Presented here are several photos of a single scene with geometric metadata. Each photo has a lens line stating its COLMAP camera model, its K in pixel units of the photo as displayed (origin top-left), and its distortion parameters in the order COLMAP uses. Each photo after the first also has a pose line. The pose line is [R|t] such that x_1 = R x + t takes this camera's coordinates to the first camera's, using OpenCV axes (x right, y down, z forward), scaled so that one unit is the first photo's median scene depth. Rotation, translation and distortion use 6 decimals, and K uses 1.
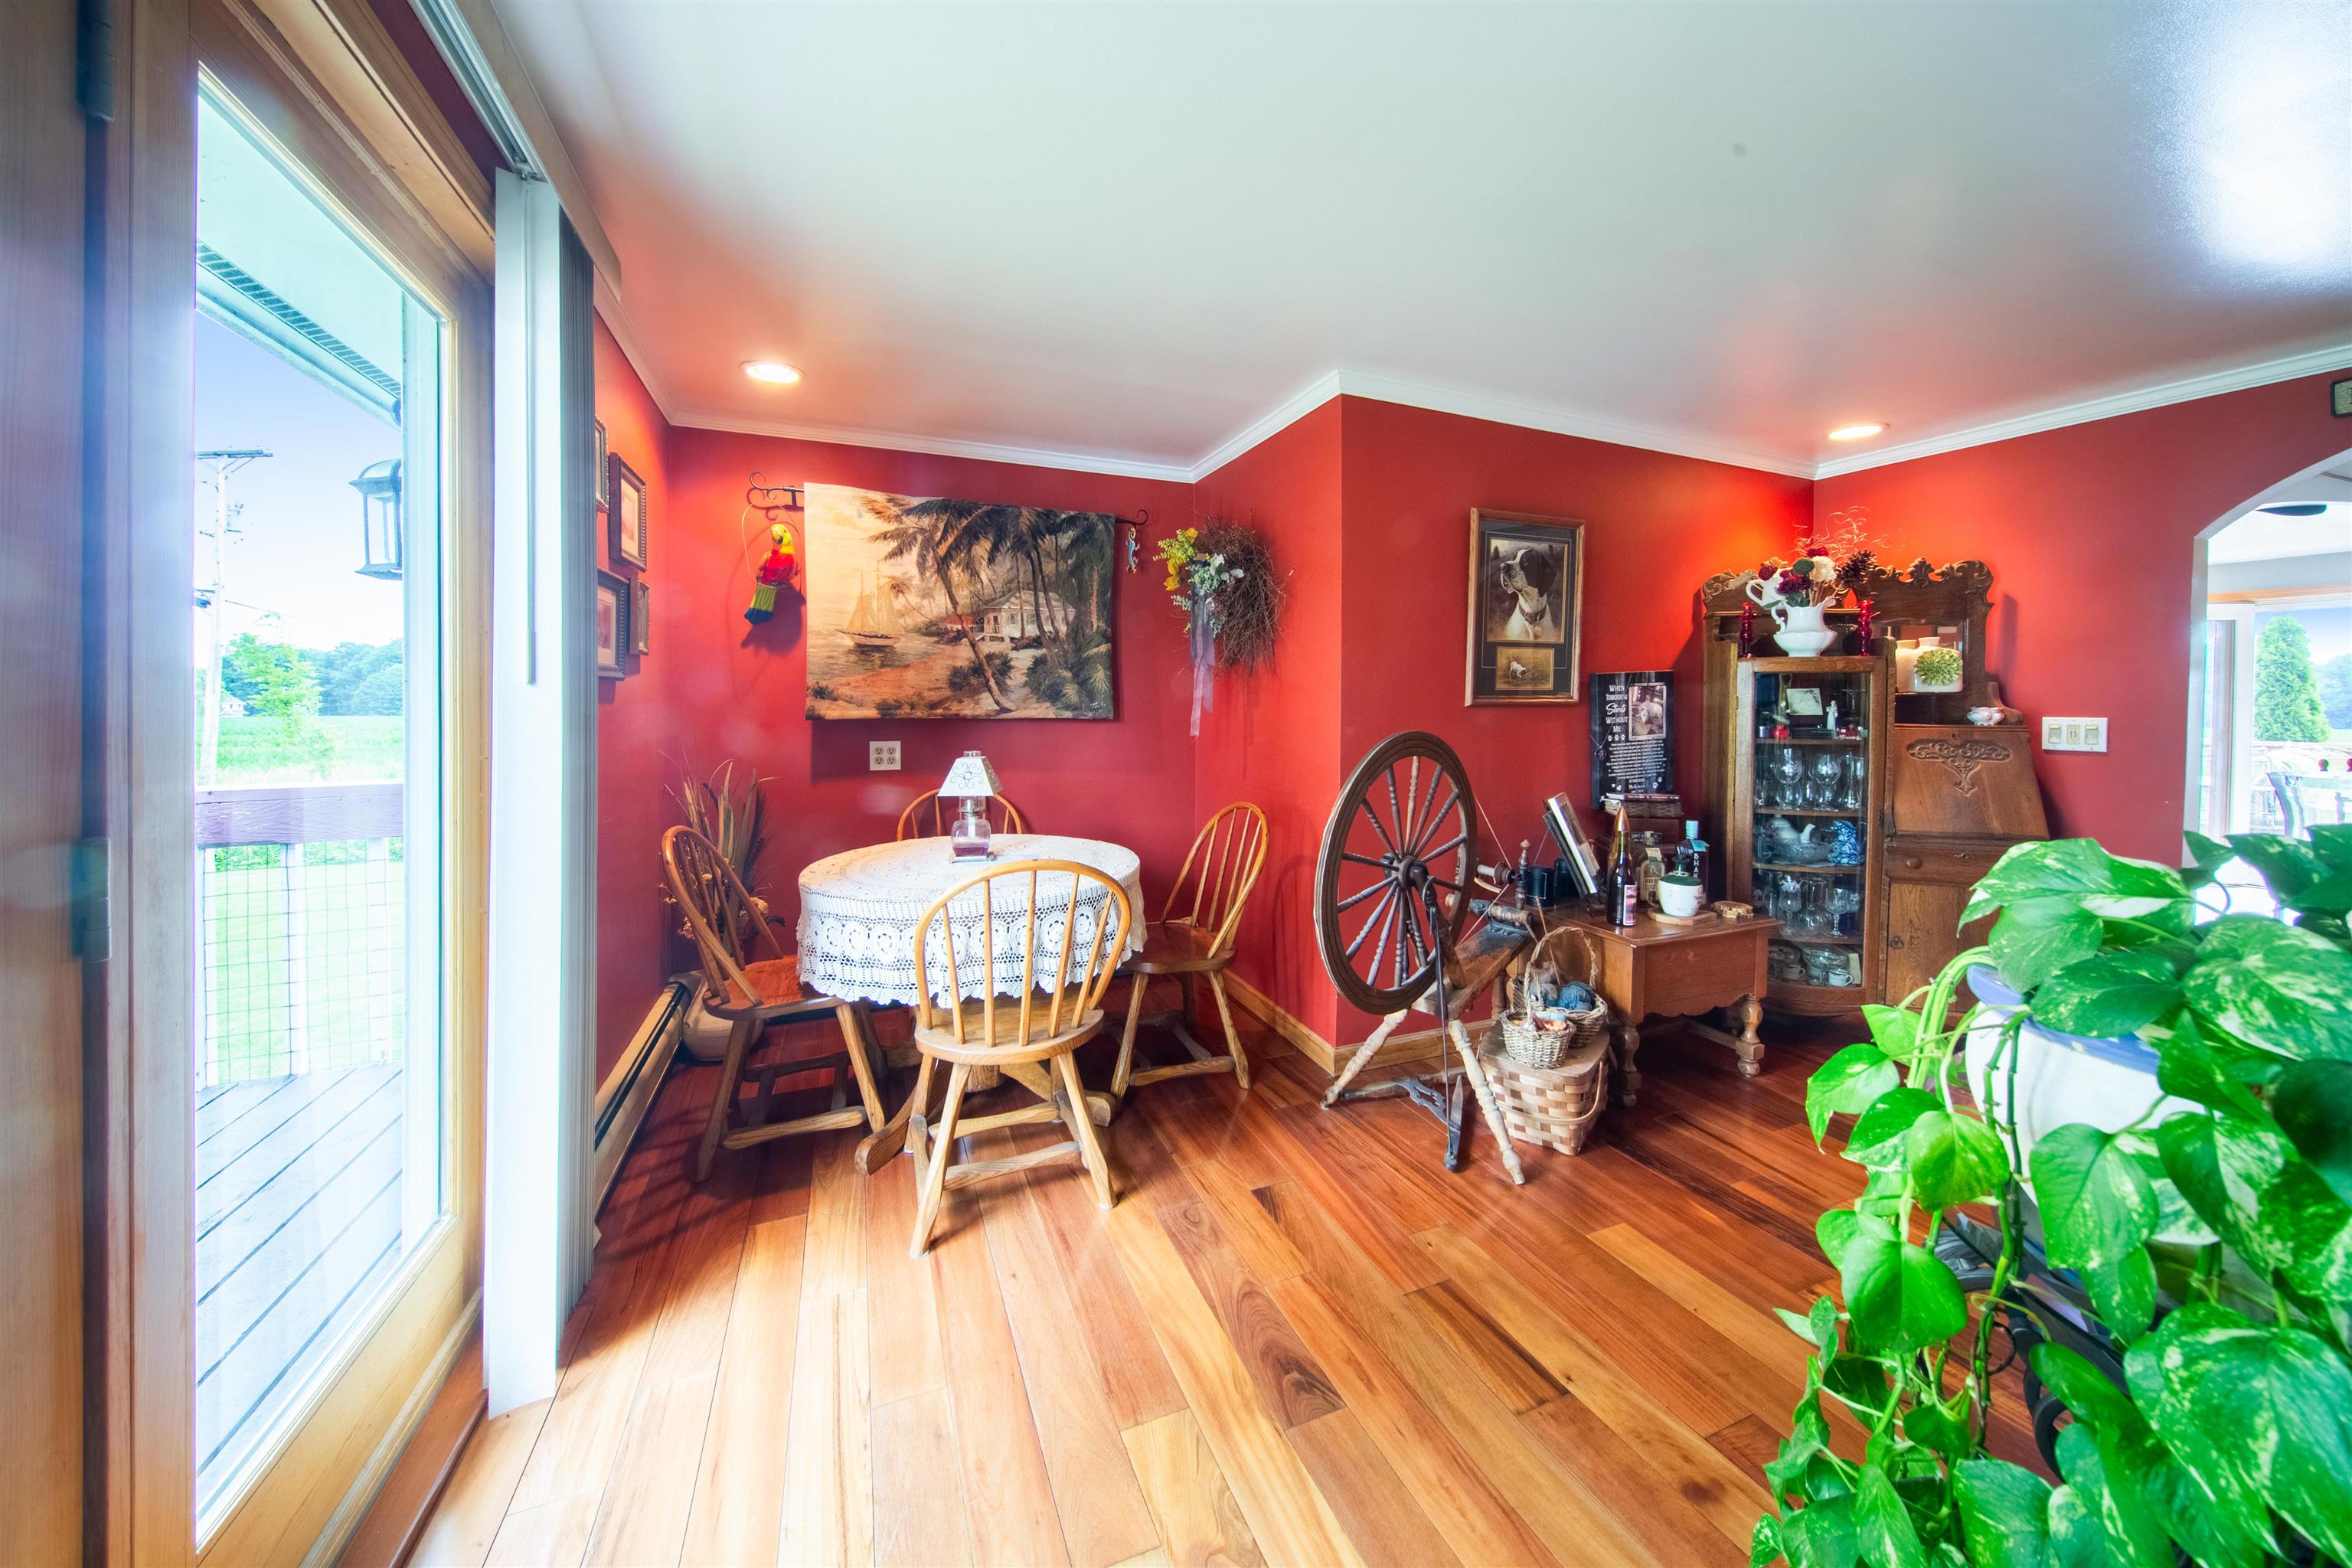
lens RADIAL K [[848.3, 0, 1168.7], [0, 848.3, 724.9], [0, 0, 1]] dist [-0.000466, -0.000041]
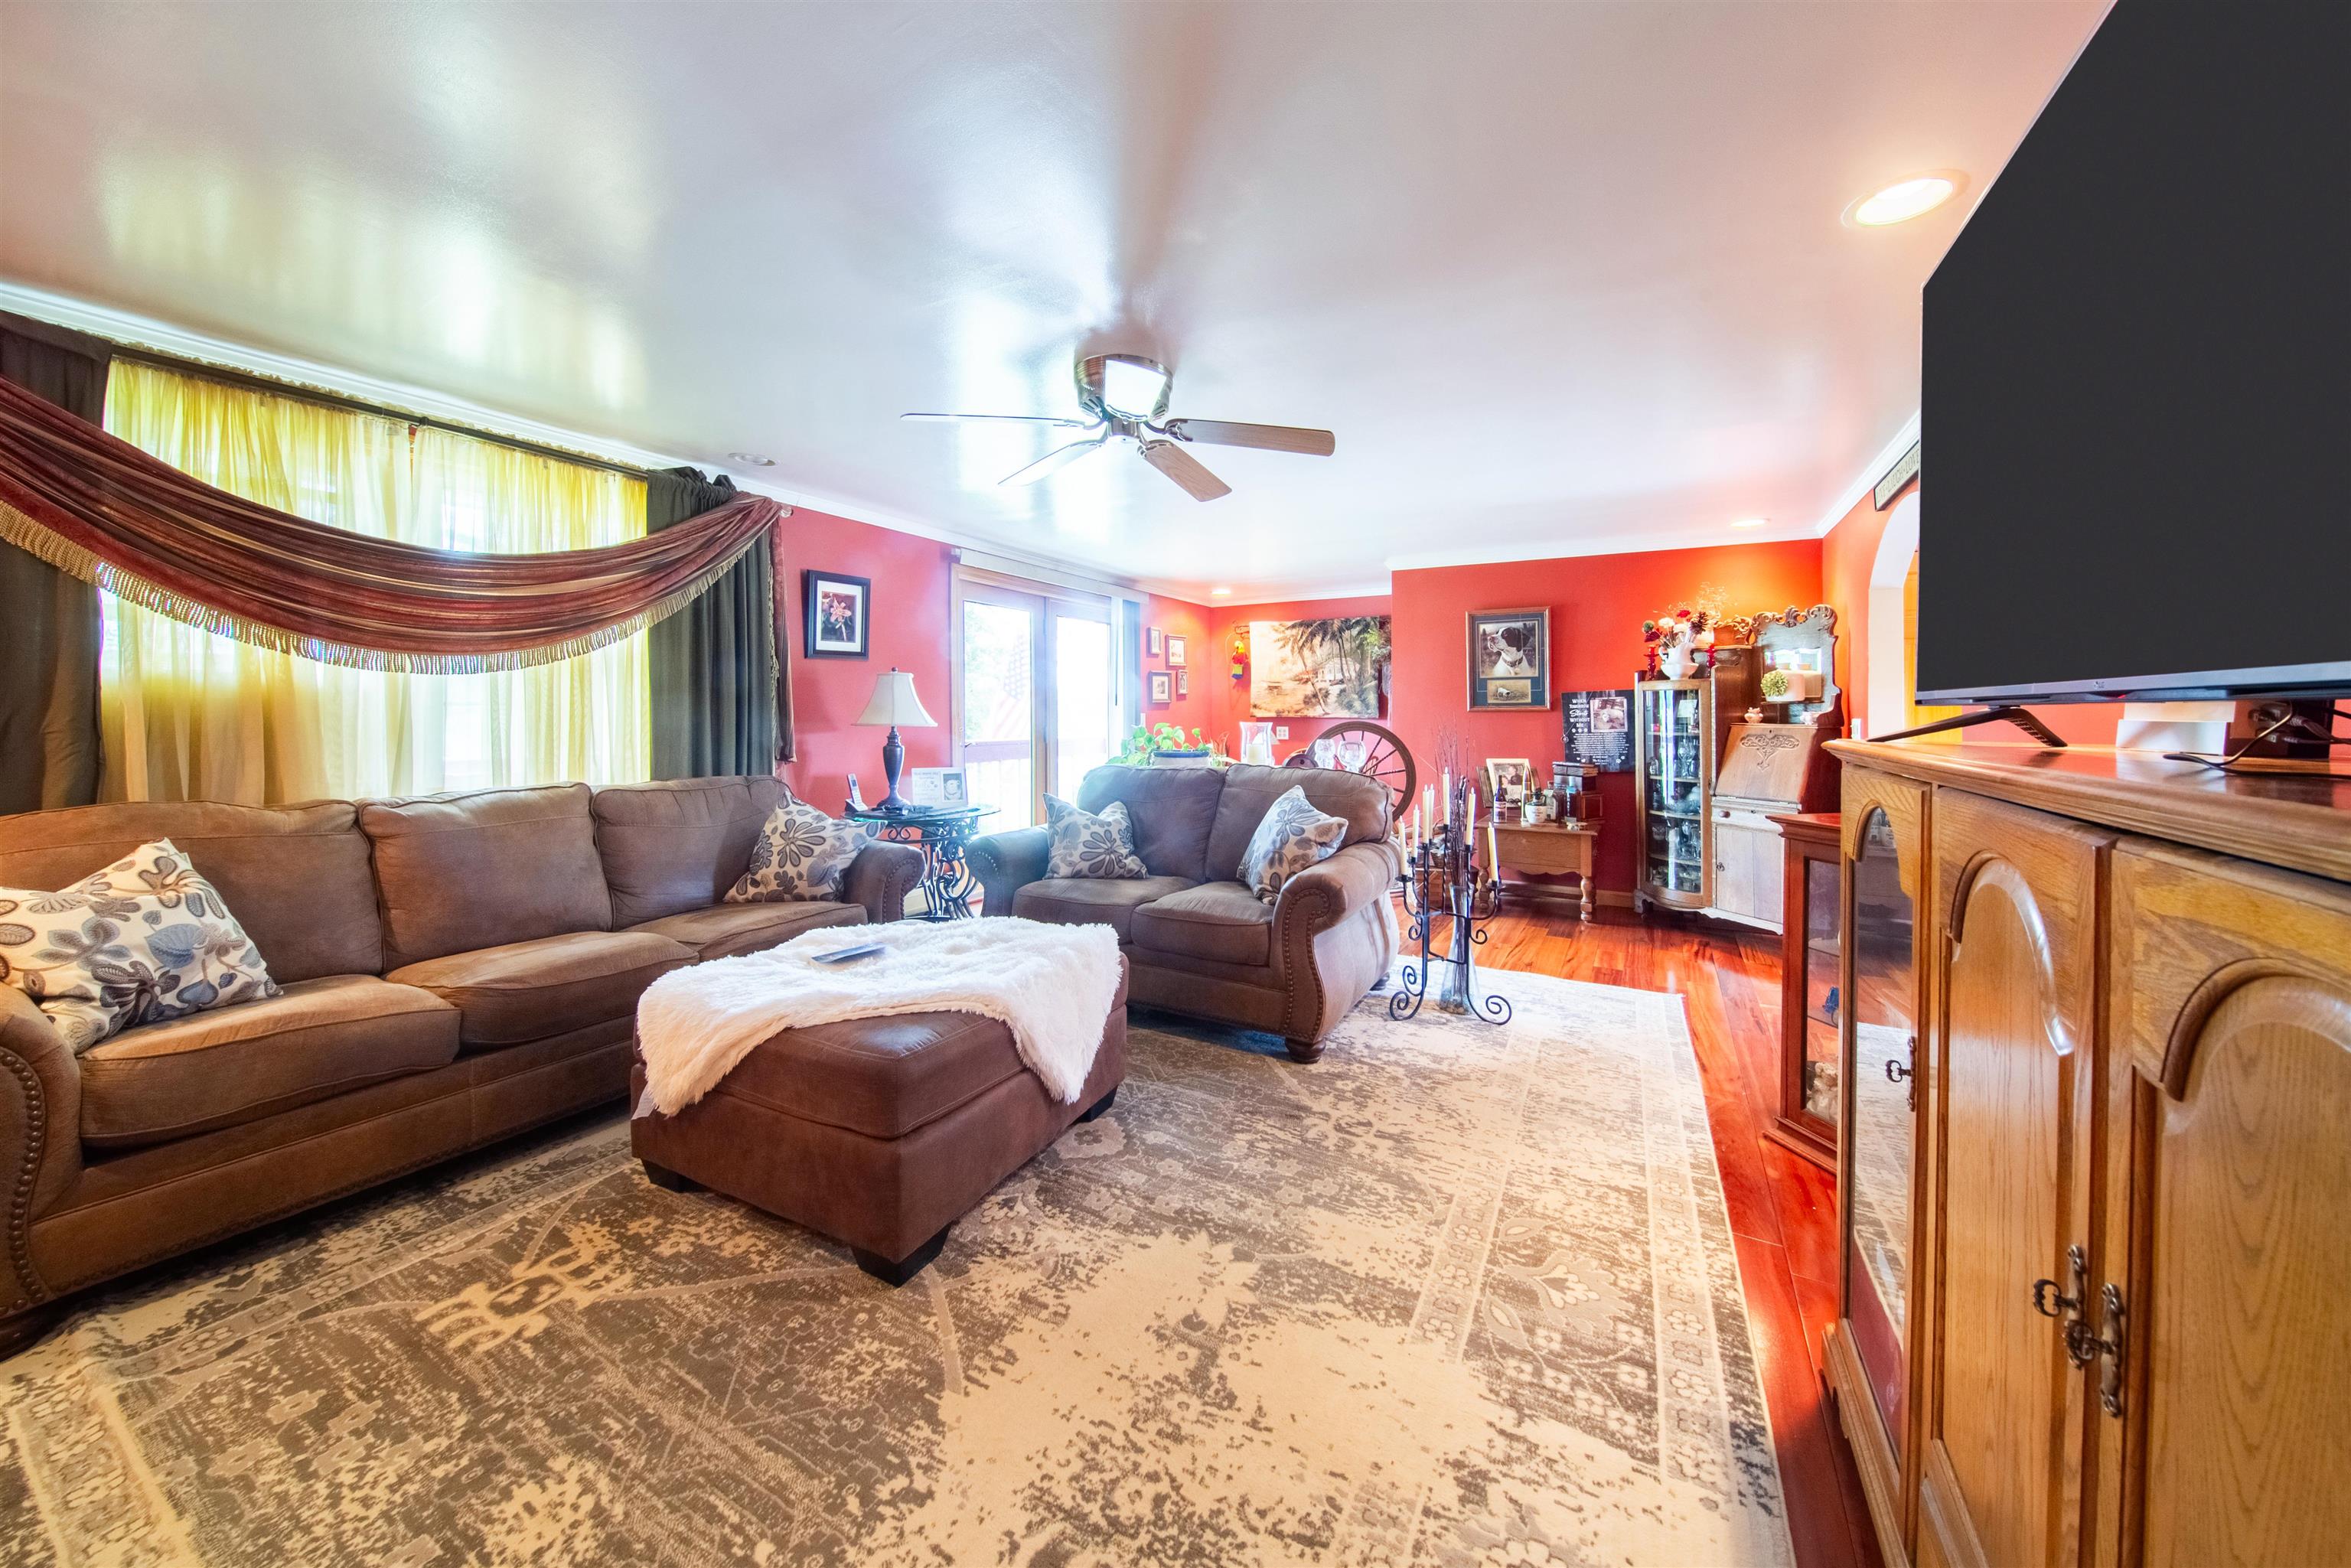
lens RADIAL K [[828.3, 0, 1173.8], [0, 828.3, 698.3], [0, 0, 1]] dist [0.000264, -0.004056]
pose [[0.609210, -0.013332, -0.792897, 1.322941], [-0.017599, 0.999385, -0.030326, 0.015564], [0.792814, 0.032429, 0.608601, -0.637543]]
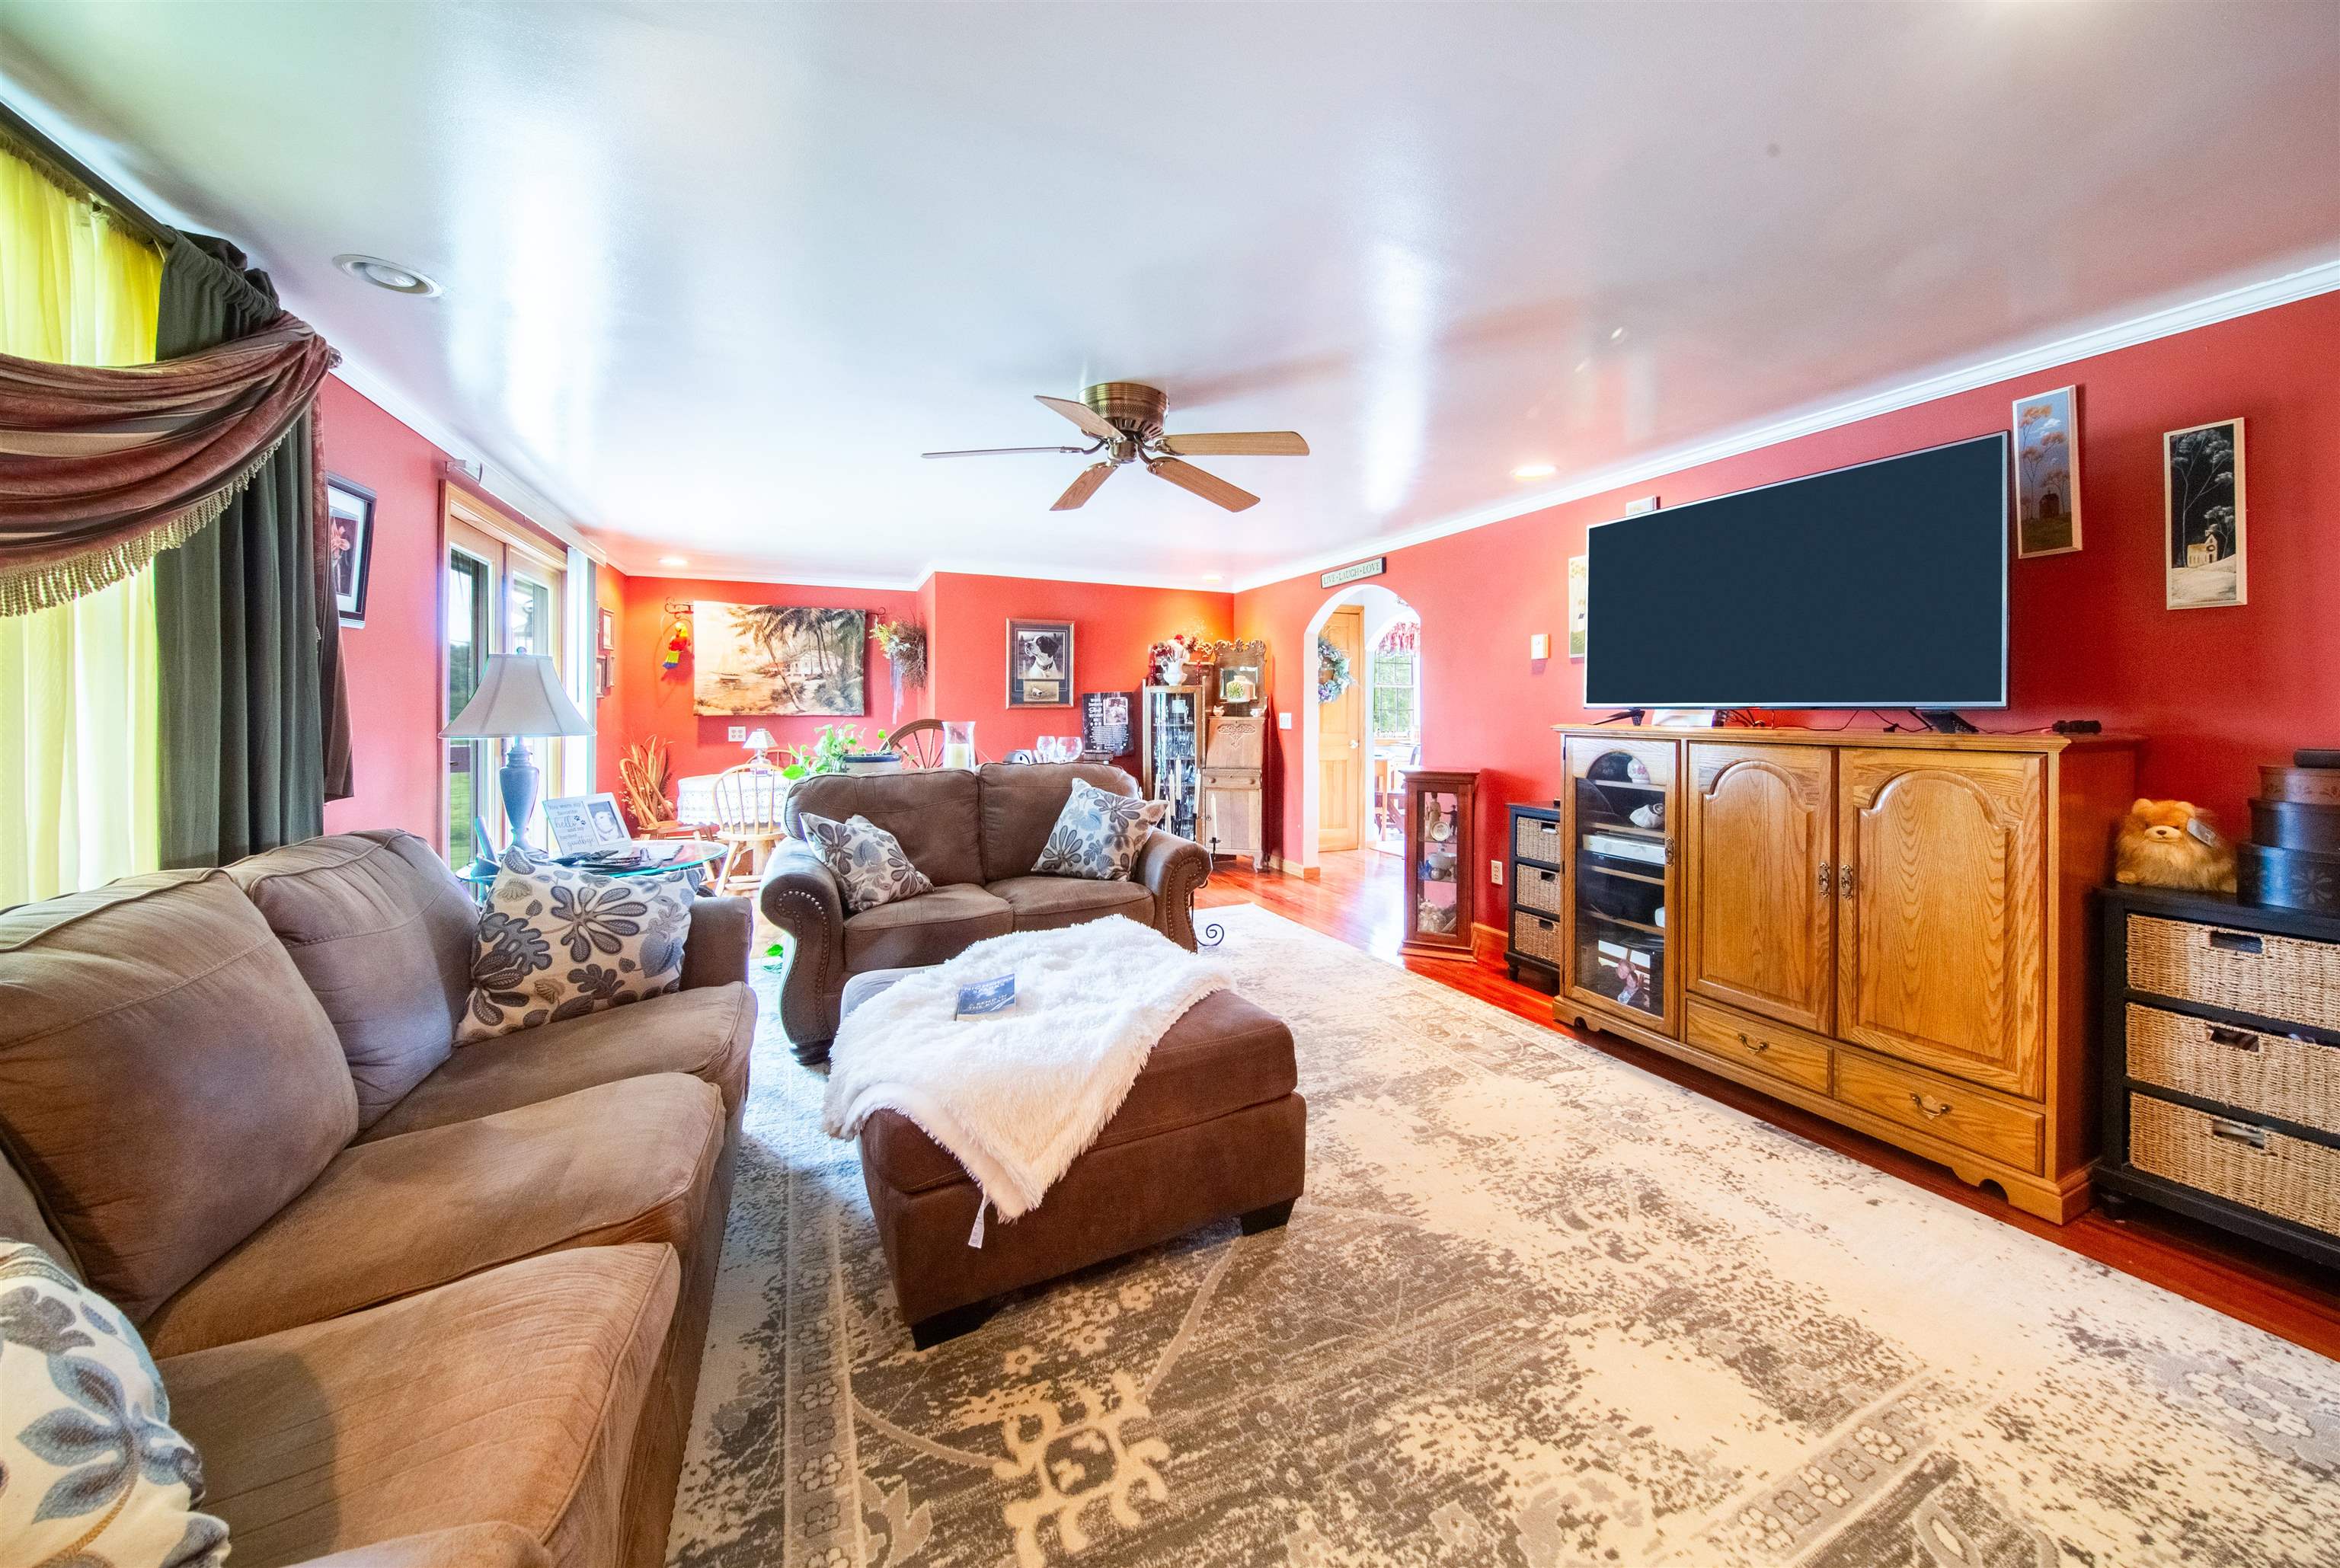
lens RADIAL K [[854.3, 0, 1201.6], [0, 854.3, 706.9], [0, 0, 1]] dist [-0.001518, -0.000327]
pose [[0.998770, -0.001265, 0.049571, 0.672175], [0.002326, 0.999769, -0.021357, 0.018206], [-0.049532, 0.021446, 0.998542, -1.084182]]
